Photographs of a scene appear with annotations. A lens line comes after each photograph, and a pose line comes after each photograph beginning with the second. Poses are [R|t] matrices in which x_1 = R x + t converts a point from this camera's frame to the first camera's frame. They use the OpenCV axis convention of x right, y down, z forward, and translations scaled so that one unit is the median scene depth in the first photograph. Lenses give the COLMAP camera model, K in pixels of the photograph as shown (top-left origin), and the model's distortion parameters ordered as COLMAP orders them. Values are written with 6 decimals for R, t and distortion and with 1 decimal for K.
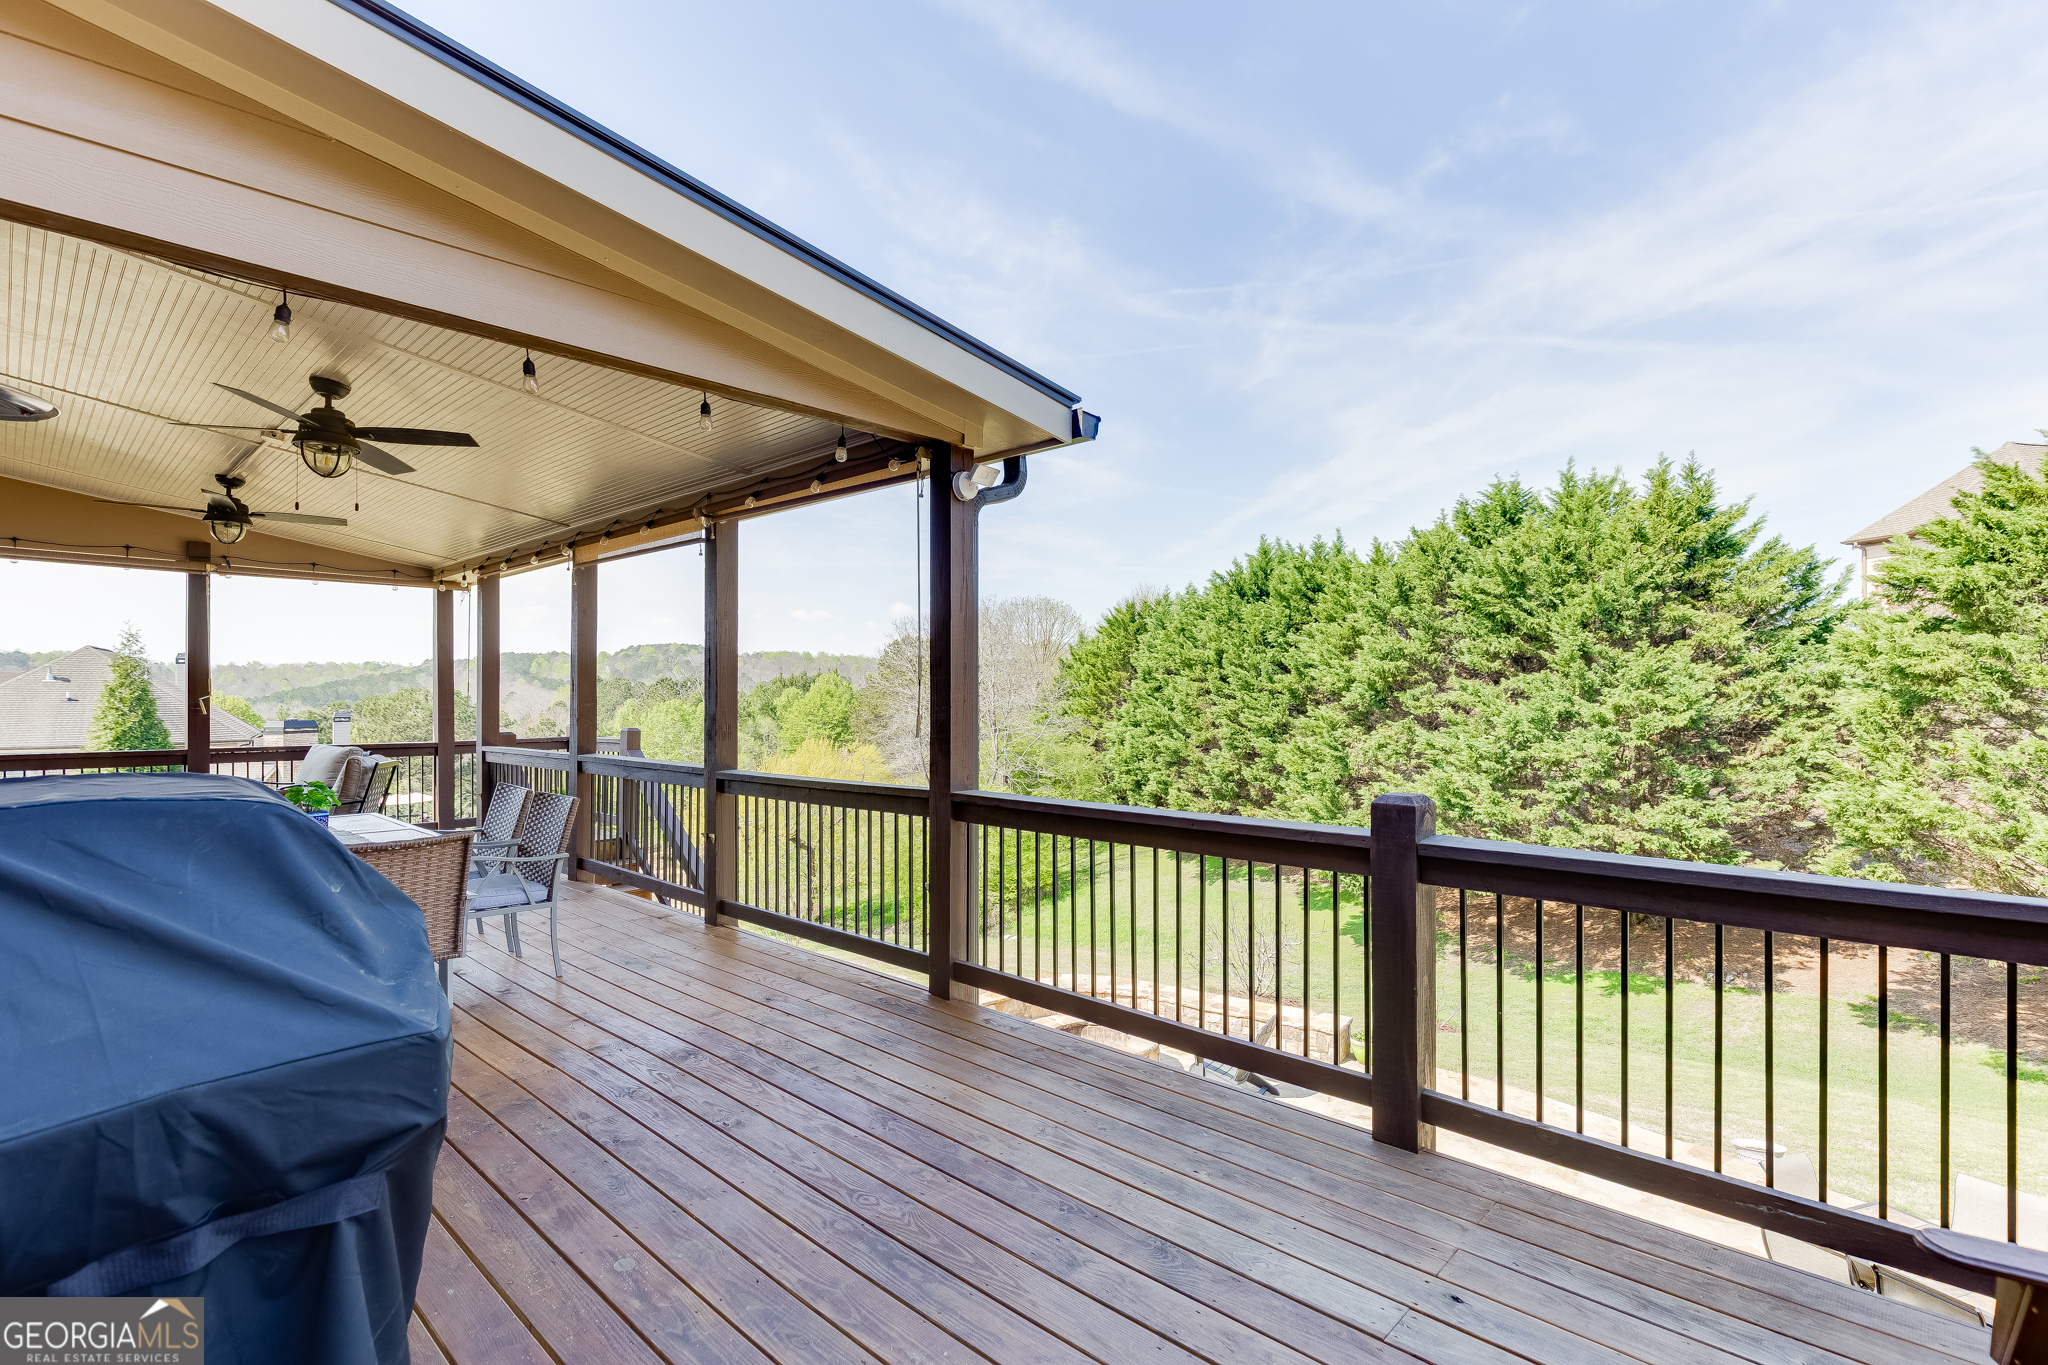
lens RADIAL K [[978.9, 0, 1024.0], [0, 978.9, 682.5], [0, 0, 1]] dist [-0.000264, -0.000053]
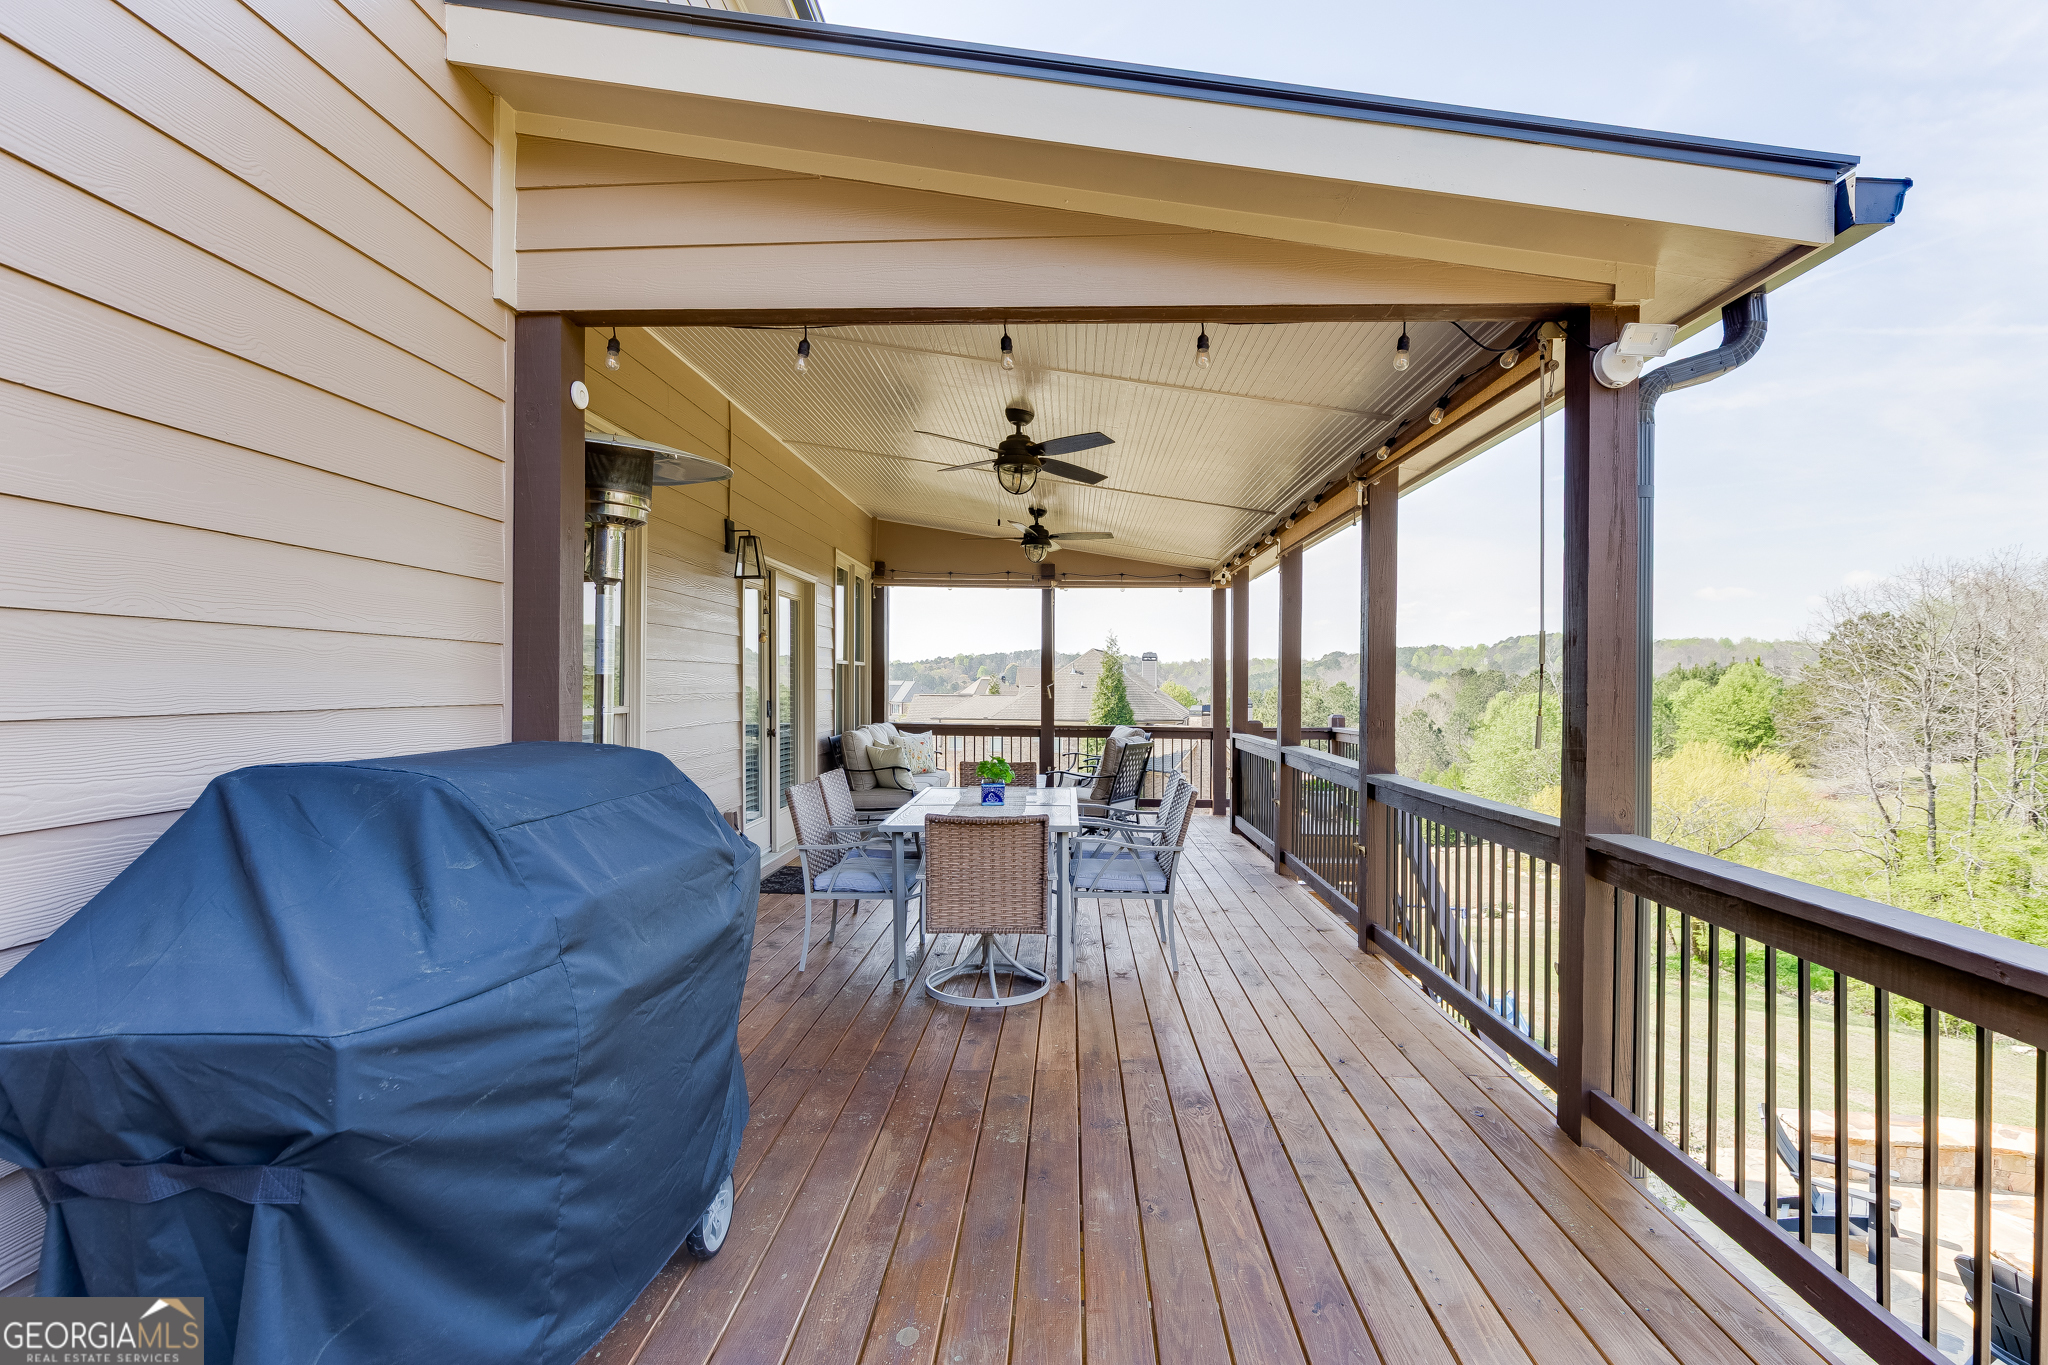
lens RADIAL K [[959.2, 0, 1024.0], [0, 959.2, 682.5], [0, 0, 1]] dist [0.000426, -0.000095]
pose [[0.656916, 0.004662, -0.753949, 0.086896], [0.001534, 0.999971, 0.007520, 0.002341], [0.753962, -0.006097, 0.656890, 0.152164]]
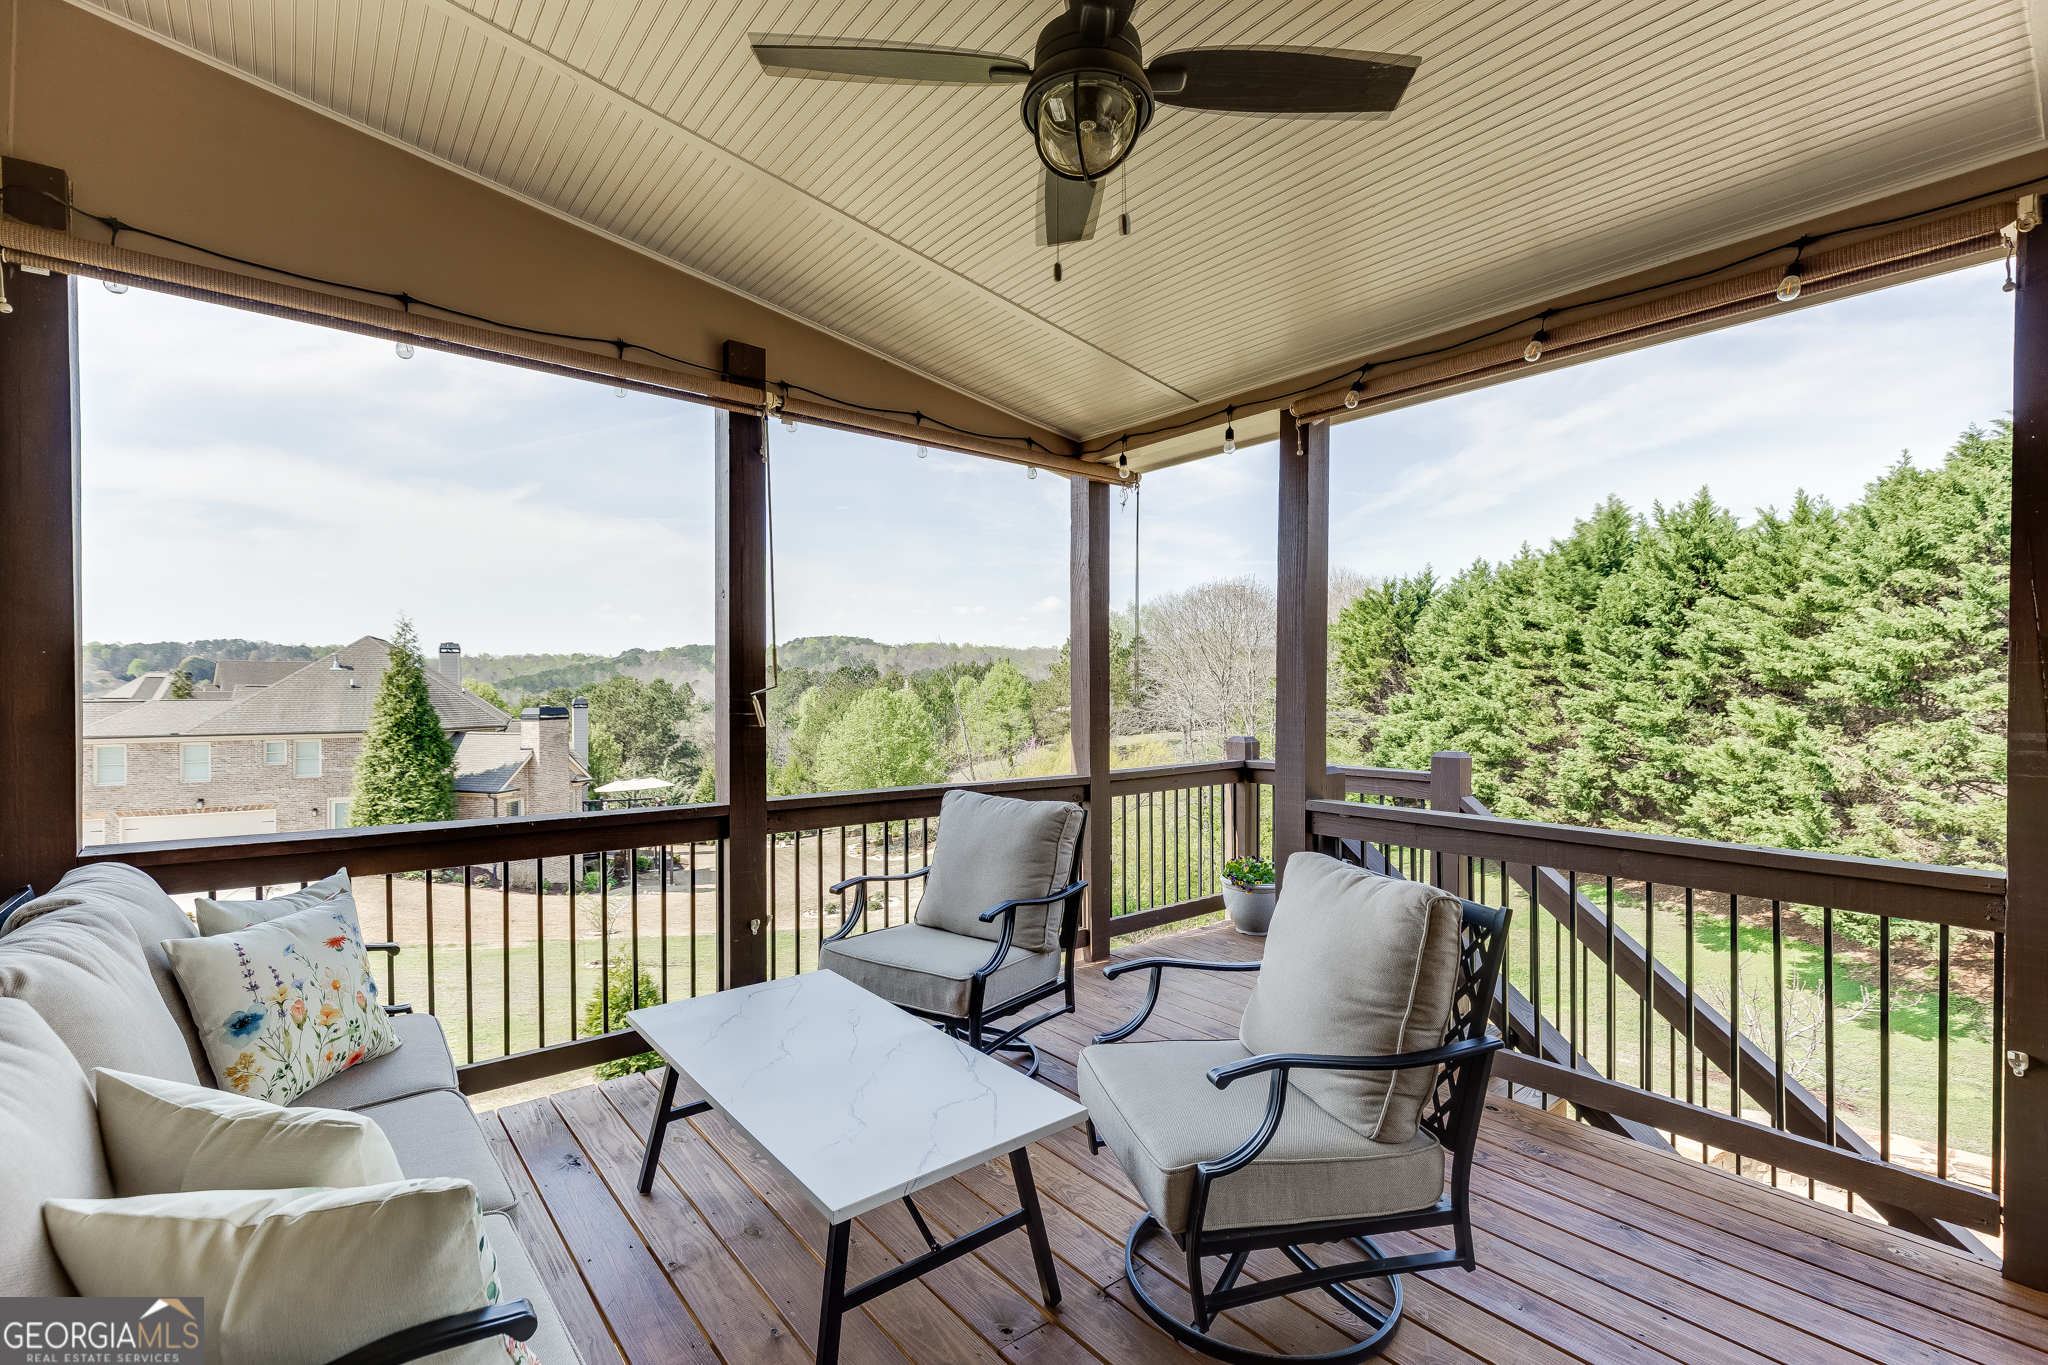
lens RADIAL K [[933.8, 0, 1024.0], [0, 933.8, 682.5], [0, 0, 1]] dist [0.001531, -0.000329]
pose [[0.989742, 0.001690, -0.142858, -0.655599], [-0.000004, 0.999930, 0.011802, 0.005246], [0.142868, -0.011680, 0.989673, 0.597380]]
